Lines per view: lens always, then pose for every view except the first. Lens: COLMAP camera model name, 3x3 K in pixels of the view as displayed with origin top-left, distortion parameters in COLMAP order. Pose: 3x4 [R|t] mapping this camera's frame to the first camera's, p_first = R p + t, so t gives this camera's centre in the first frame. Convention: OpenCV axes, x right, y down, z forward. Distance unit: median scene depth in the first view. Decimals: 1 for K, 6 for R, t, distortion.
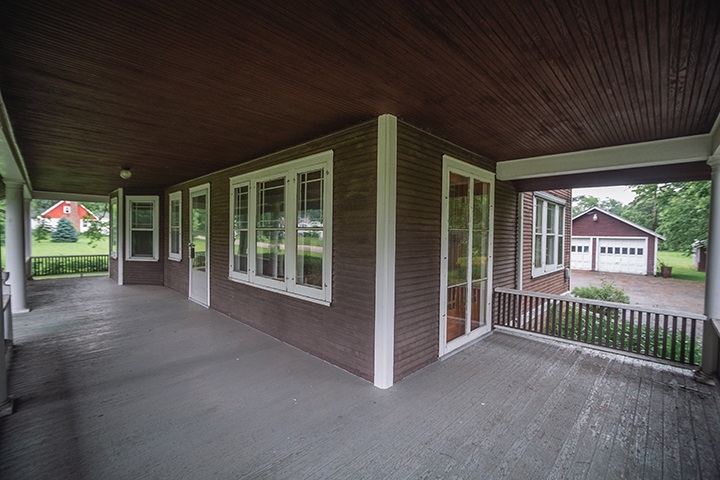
lens RADIAL K [[312.7, 0, 357.3], [0, 312.7, 237.6], [0, 0, 1]] dist [-0.024263, 0.000058]
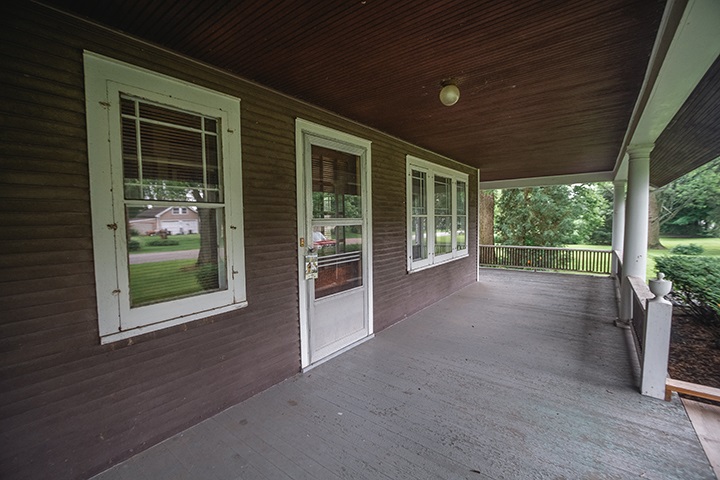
lens RADIAL K [[312.7, 0, 357.3], [0, 312.7, 237.6], [0, 0, 1]] dist [-0.024263, 0.000058]
pose [[-0.115740, -0.081008, 0.989971, -1.446607], [0.012390, 0.996473, 0.082989, -0.048796], [-0.993202, 0.021870, -0.114328, 1.438144]]
